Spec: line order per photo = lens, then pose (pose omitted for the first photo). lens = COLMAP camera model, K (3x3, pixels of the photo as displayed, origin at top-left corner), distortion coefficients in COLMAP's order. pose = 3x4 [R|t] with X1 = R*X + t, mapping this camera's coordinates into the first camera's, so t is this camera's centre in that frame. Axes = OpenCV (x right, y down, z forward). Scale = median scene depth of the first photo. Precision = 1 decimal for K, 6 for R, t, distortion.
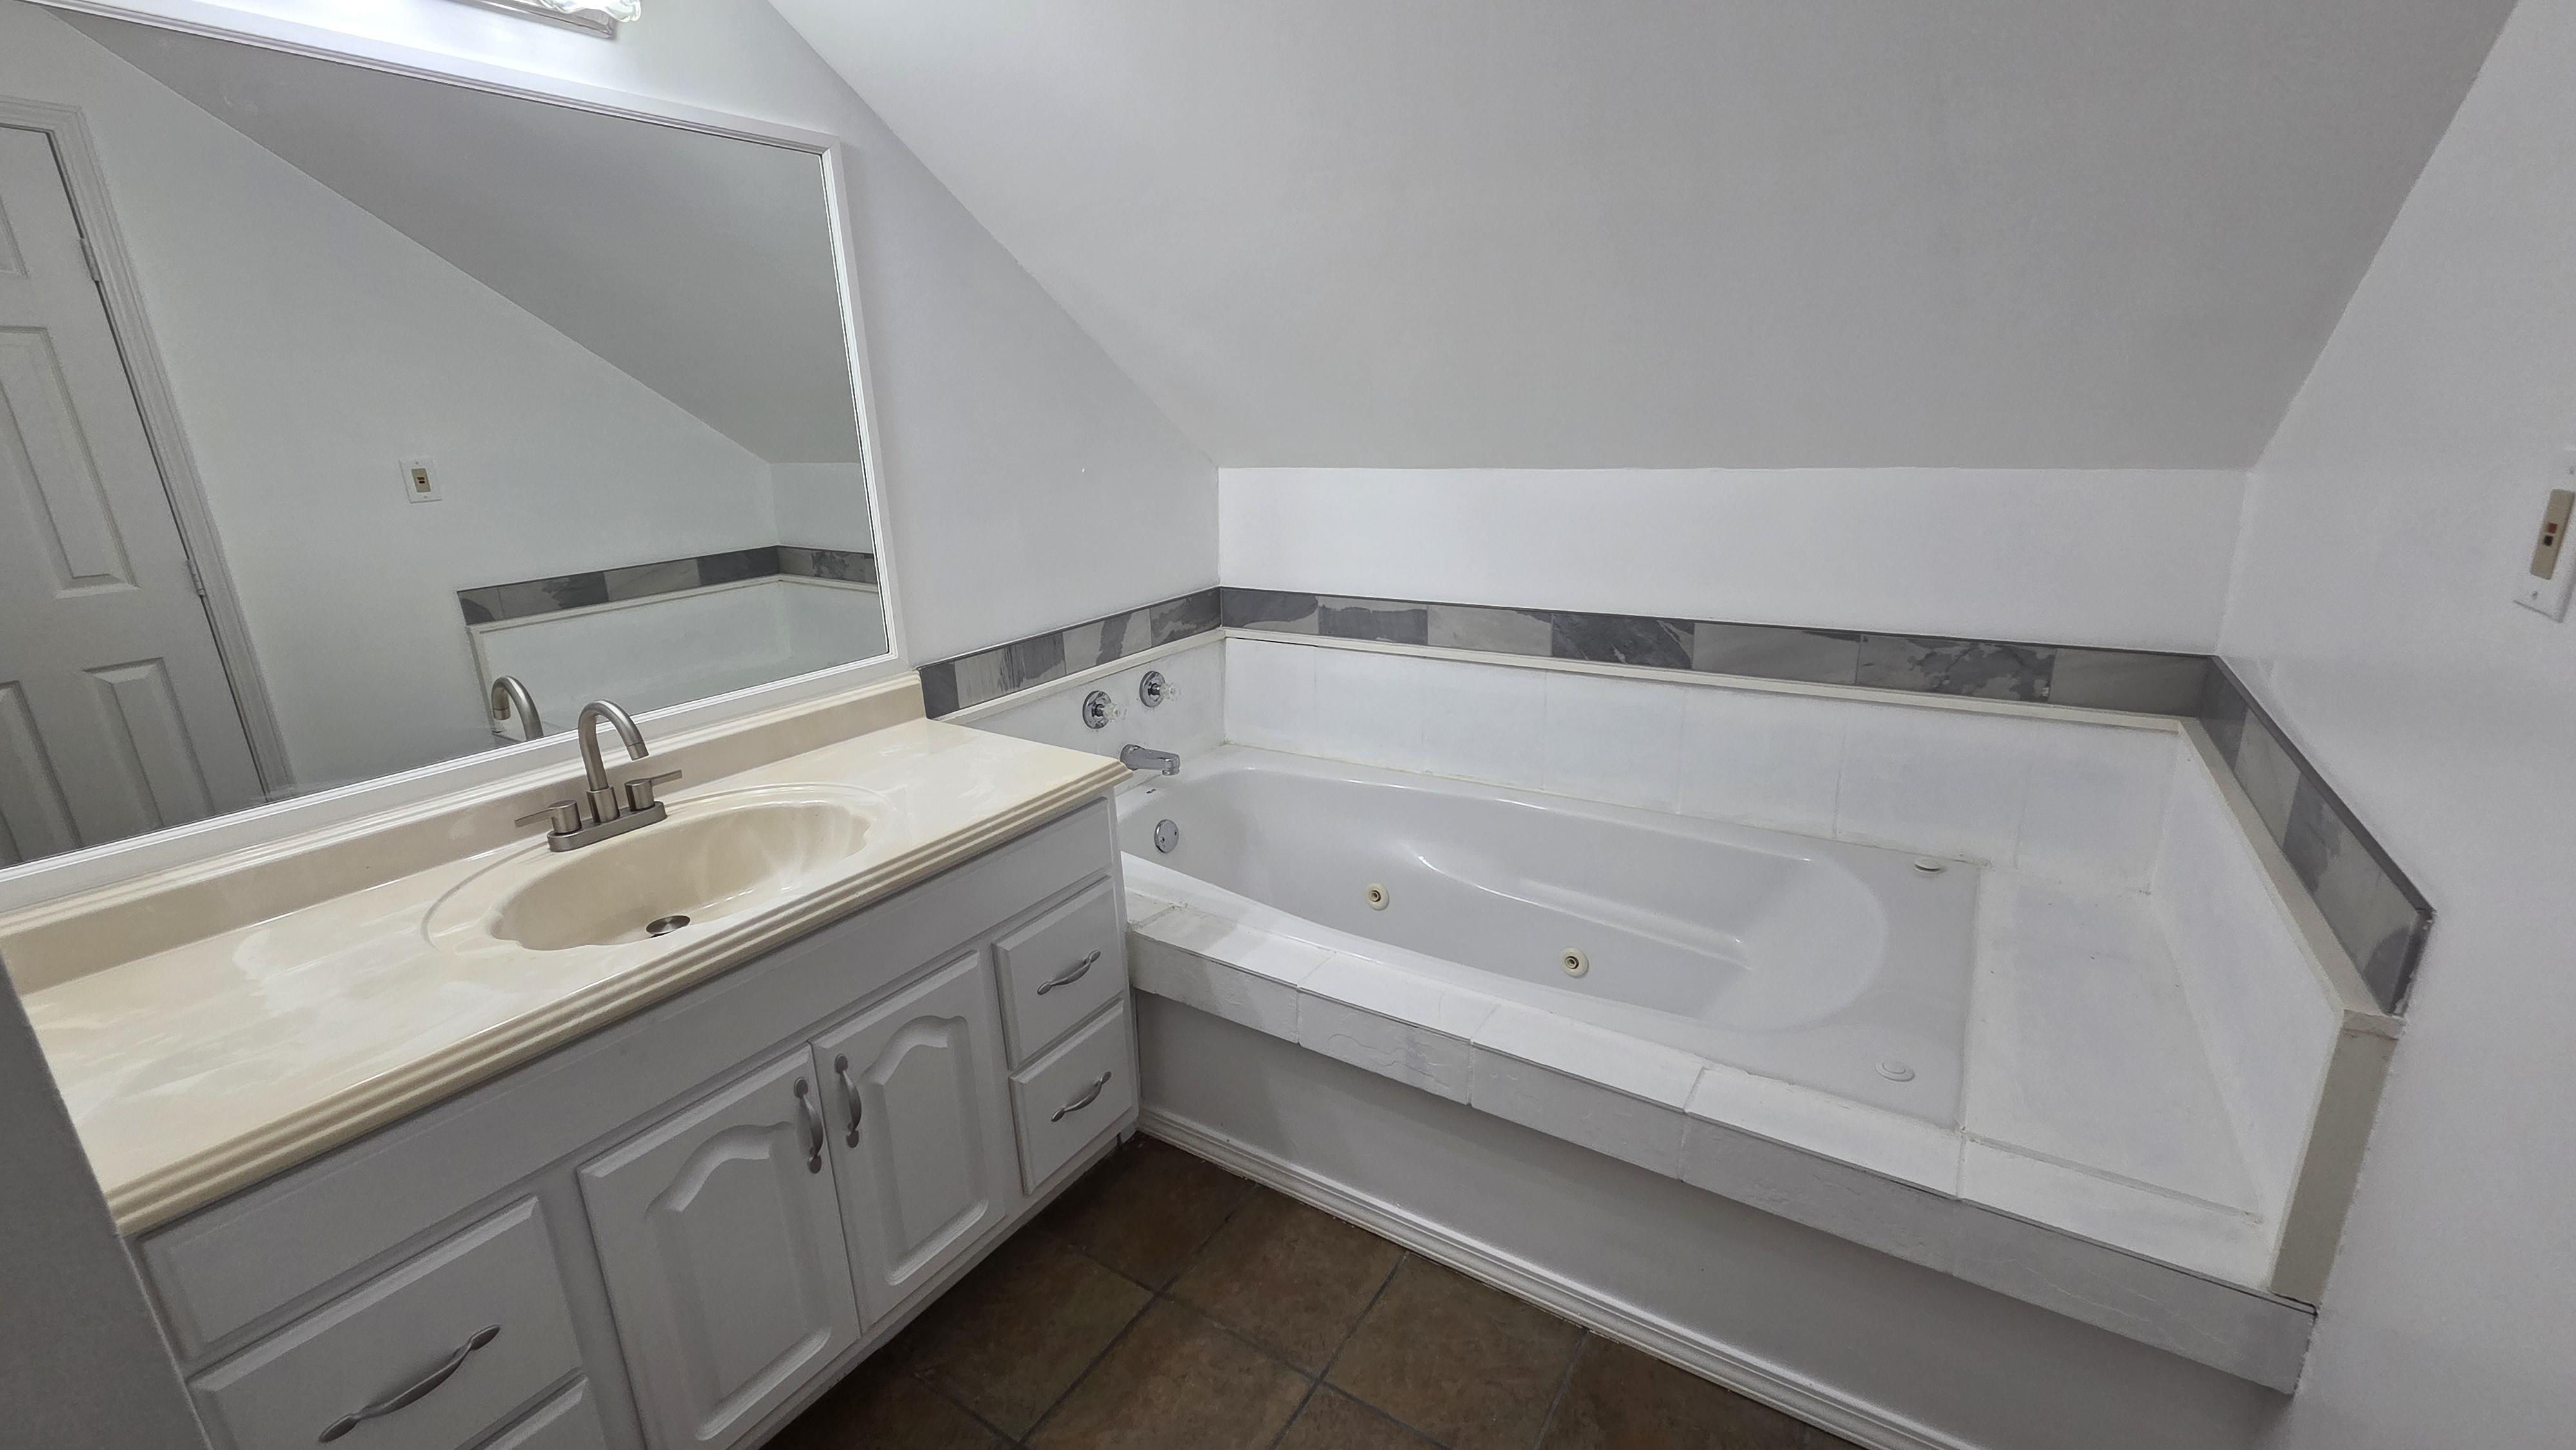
lens RADIAL K [[1056.4, 0, 1290.4], [0, 1056.4, 711.8], [0, 0, 1]] dist [0.000015, 0.000415]
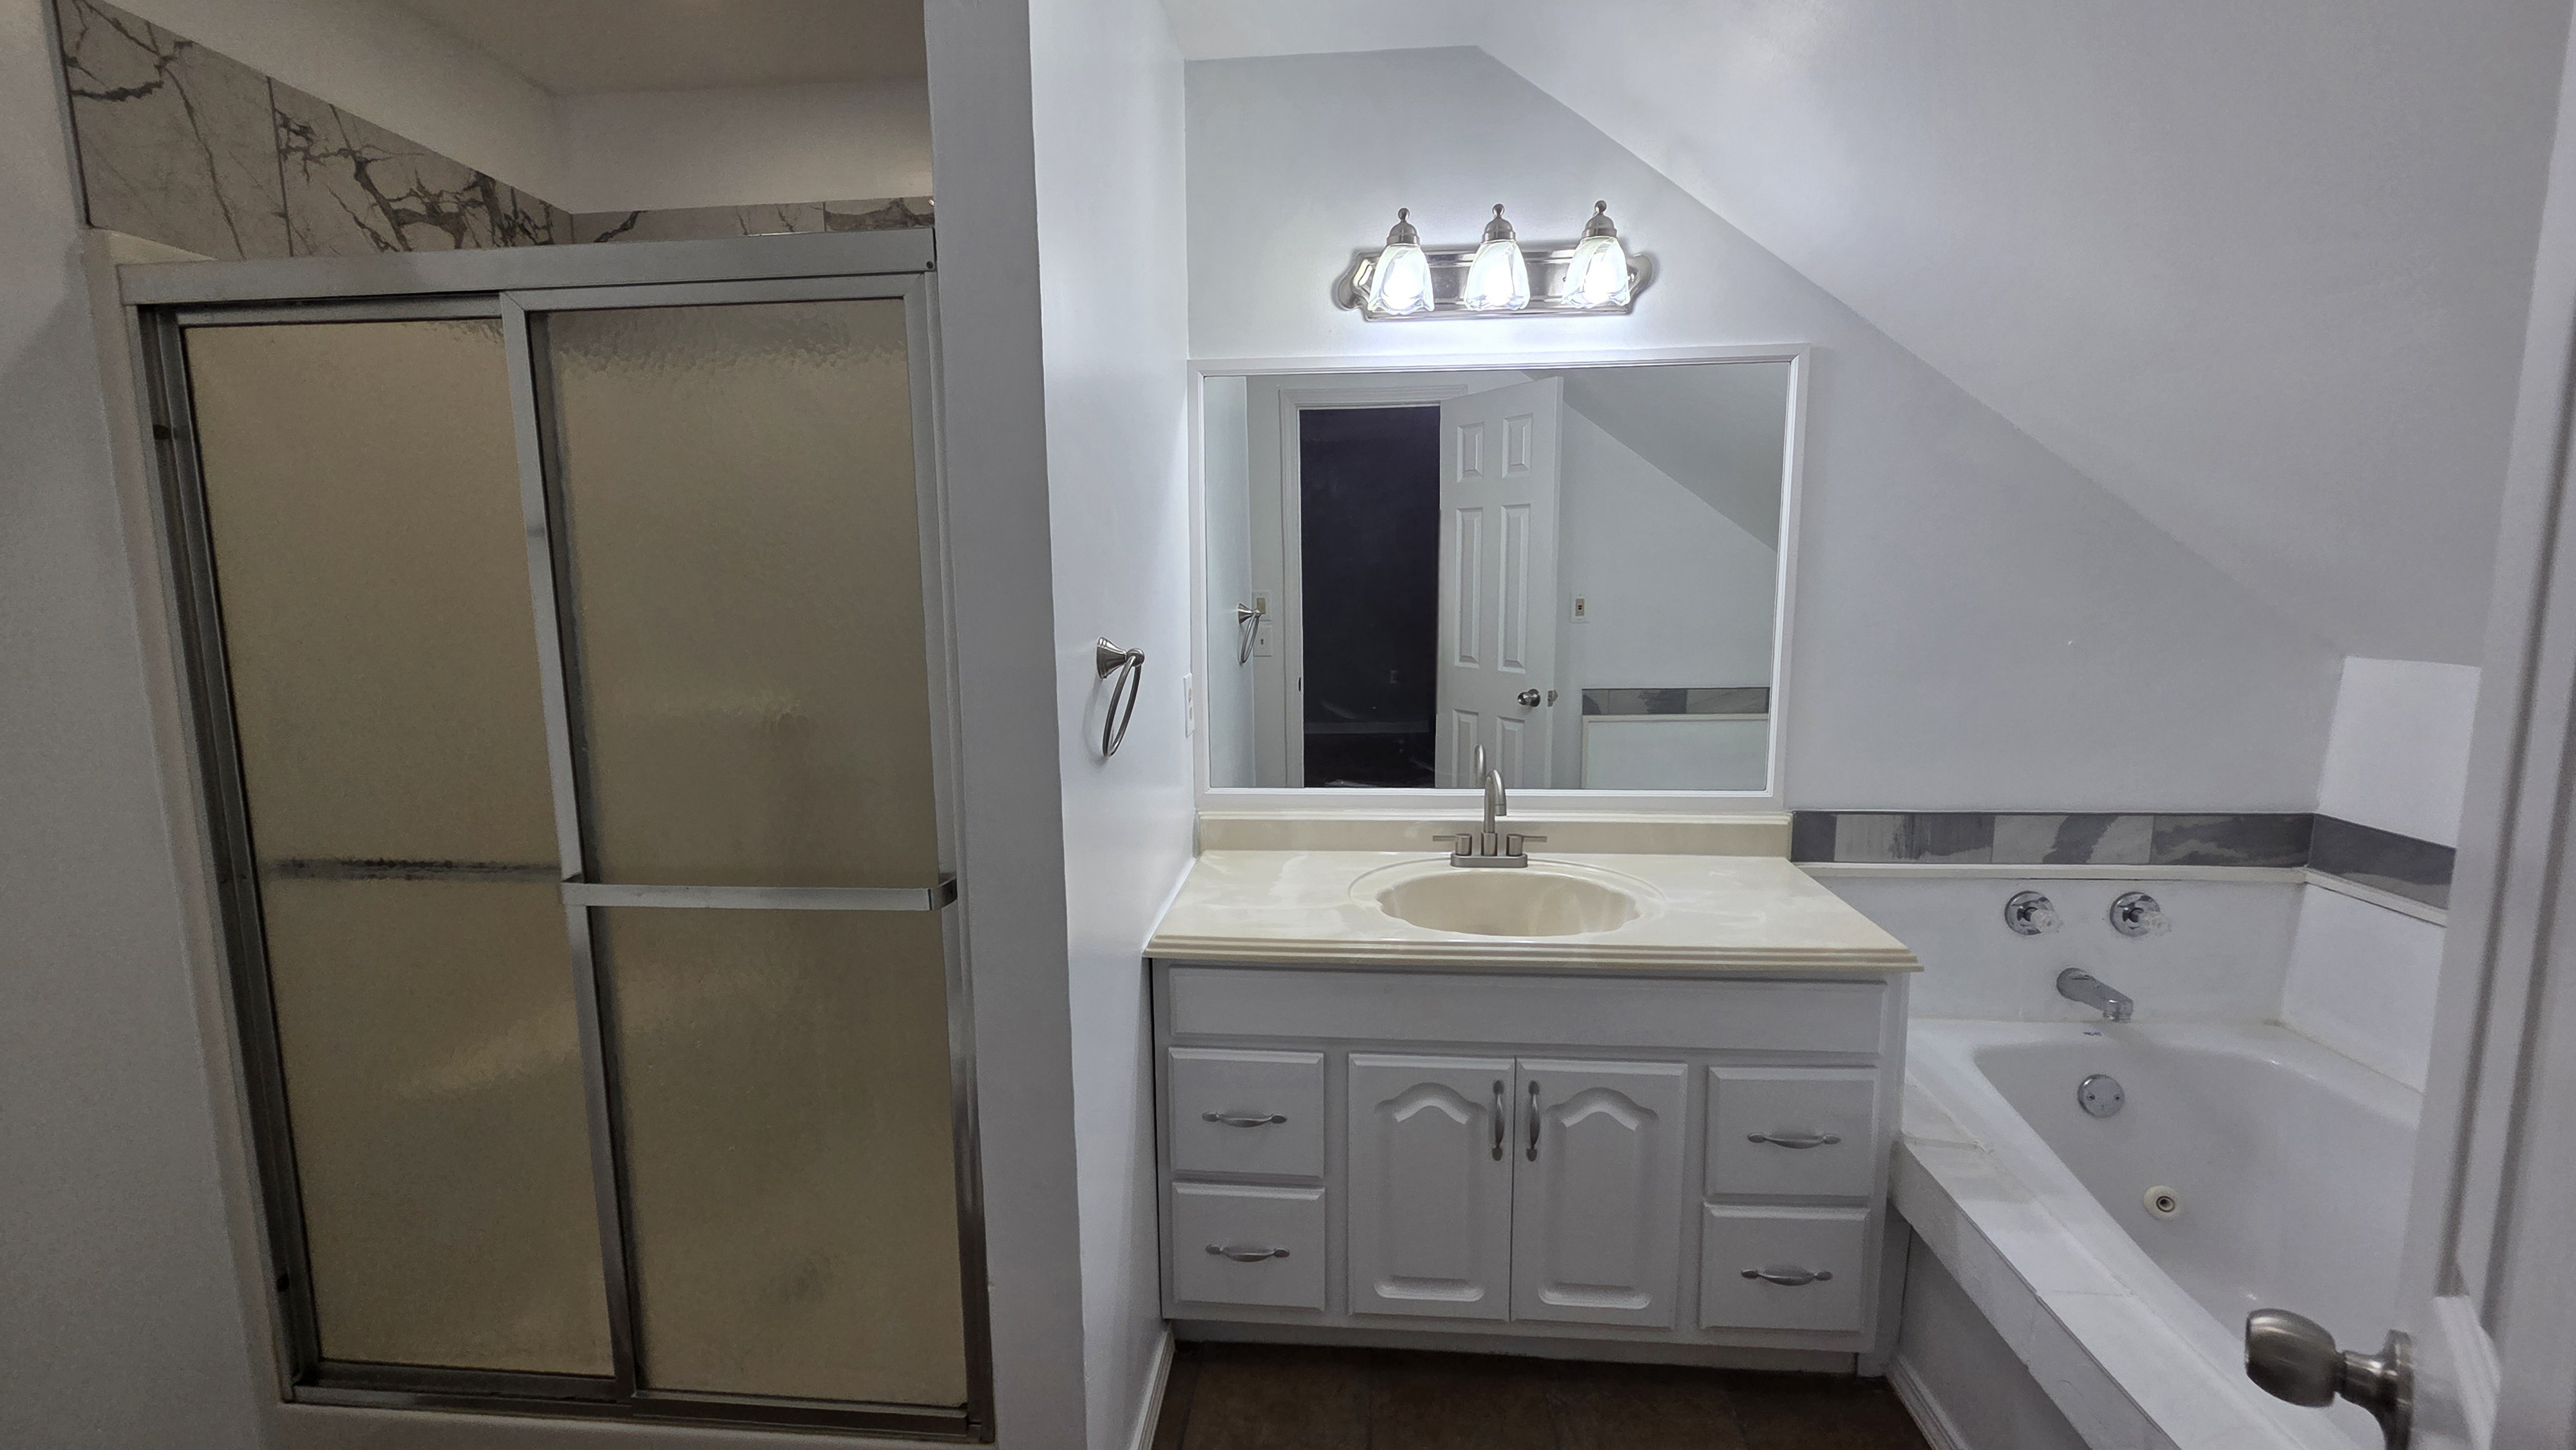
lens RADIAL K [[1056.4, 0, 1290.4], [0, 1056.4, 711.8], [0, 0, 1]] dist [0.000015, 0.000415]
pose [[0.476698, 0.144476, -0.867114, 0.351596], [-0.250567, 0.967814, 0.023505, -0.041406], [0.842601, 0.206065, 0.497556, 0.034833]]
